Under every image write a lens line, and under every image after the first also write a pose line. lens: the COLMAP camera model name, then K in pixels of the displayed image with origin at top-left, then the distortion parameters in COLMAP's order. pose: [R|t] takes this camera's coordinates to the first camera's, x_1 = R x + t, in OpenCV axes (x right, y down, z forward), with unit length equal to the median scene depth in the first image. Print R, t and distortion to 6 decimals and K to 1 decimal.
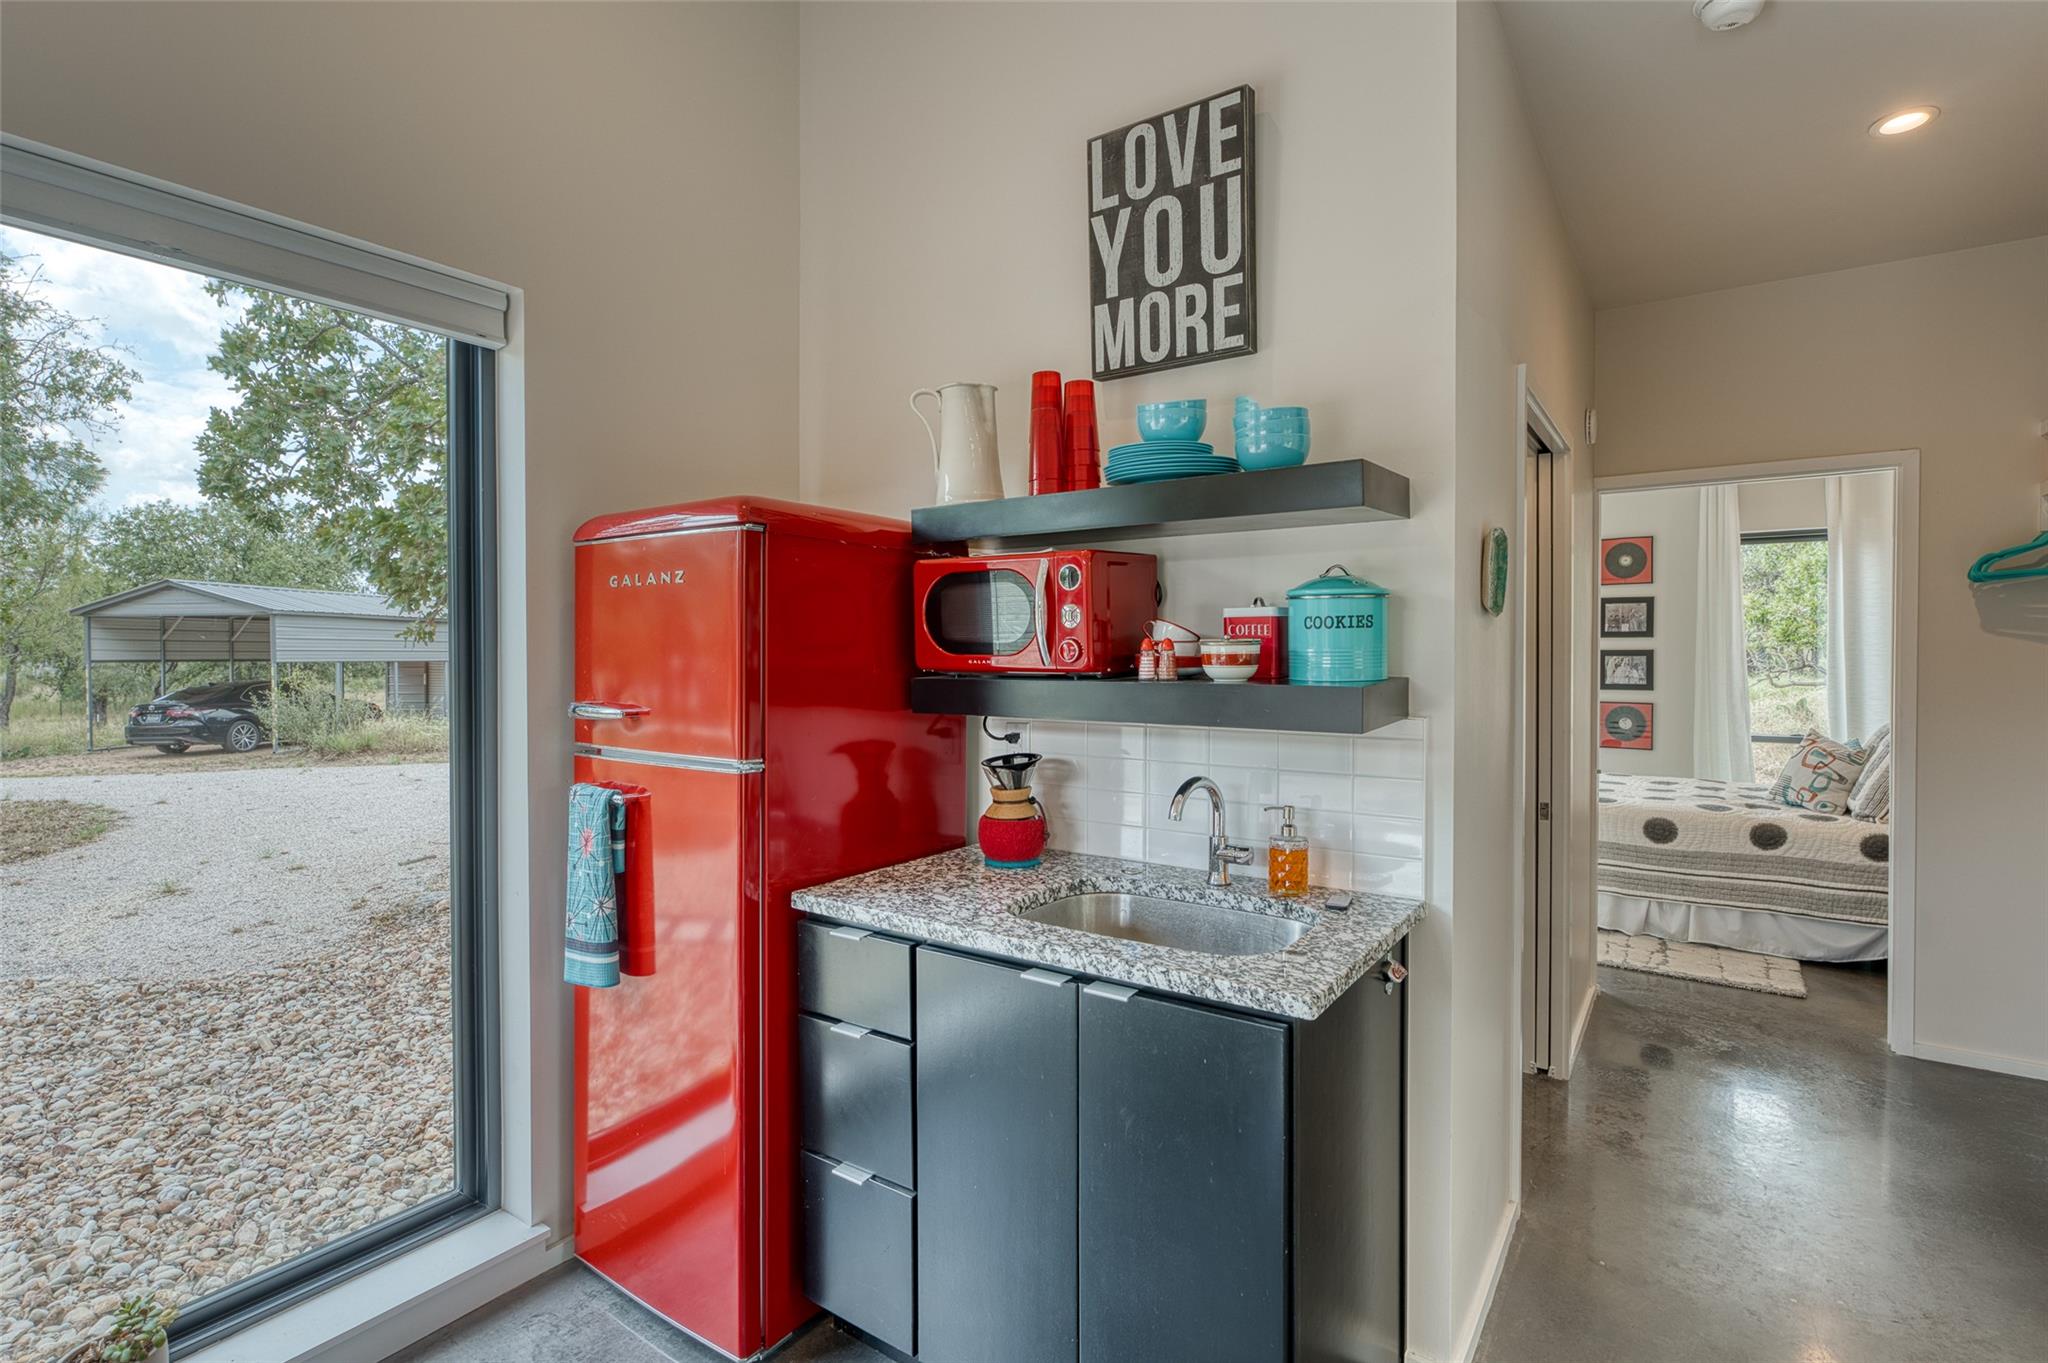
lens RADIAL K [[938.7, 0, 1050.6], [0, 938.7, 648.8], [0, 0, 1]] dist [0.020810, -0.001081]
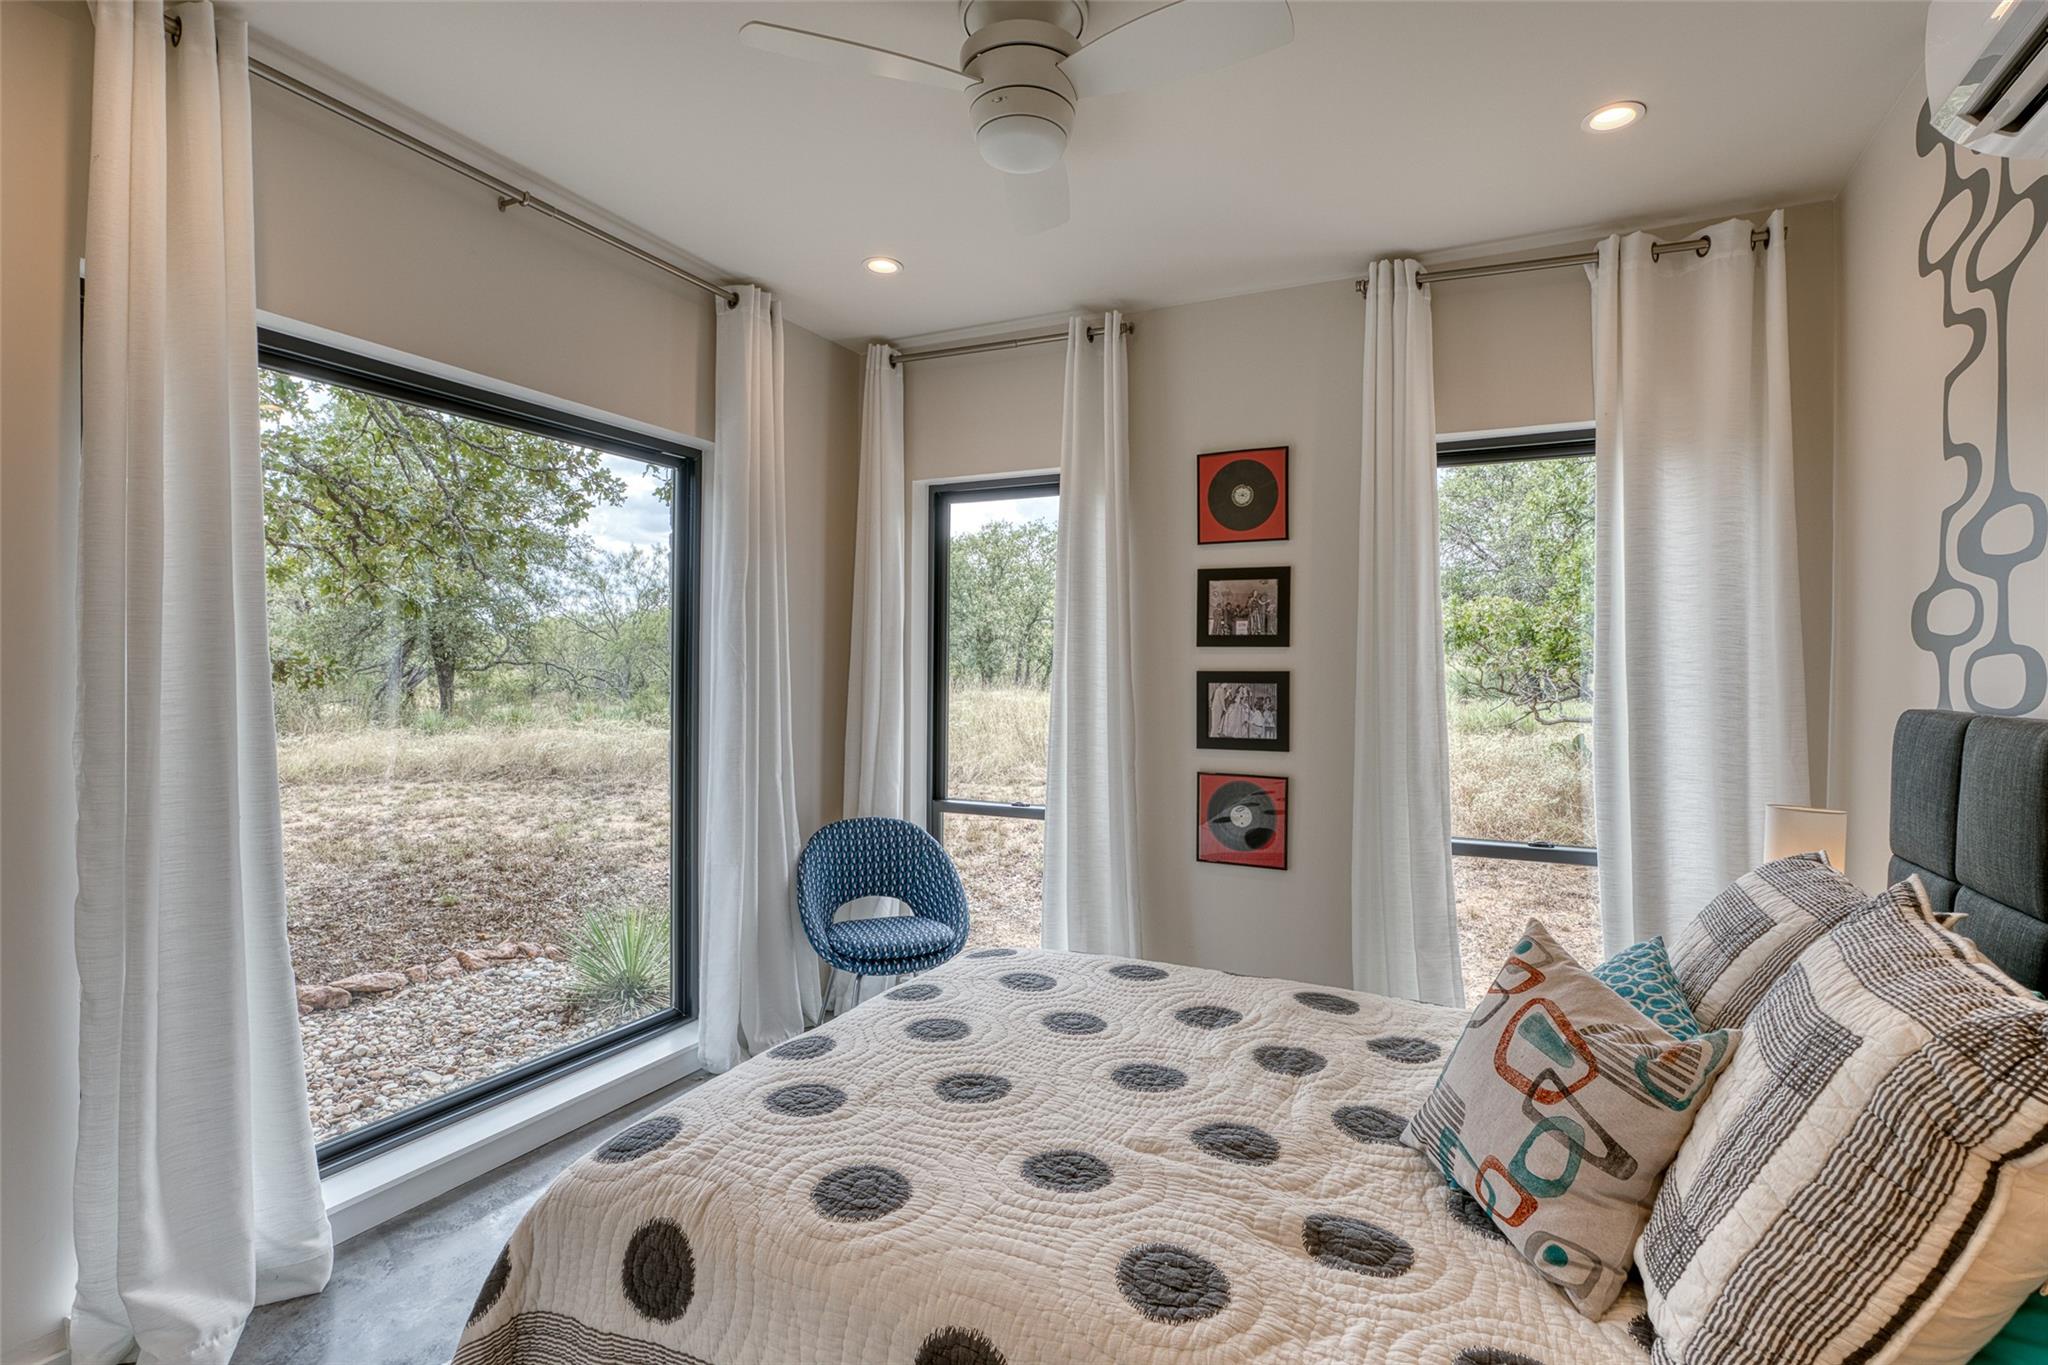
lens RADIAL K [[938.7, 0, 1026.5], [0, 938.7, 662.1], [0, 0, 1]] dist [0.020810, -0.001081]
pose [[0.991645, 0.008200, 0.128738, 0.410802], [-0.007155, 0.999938, -0.008576, 0.001381], [-0.128800, 0.007583, 0.991642, 0.491933]]
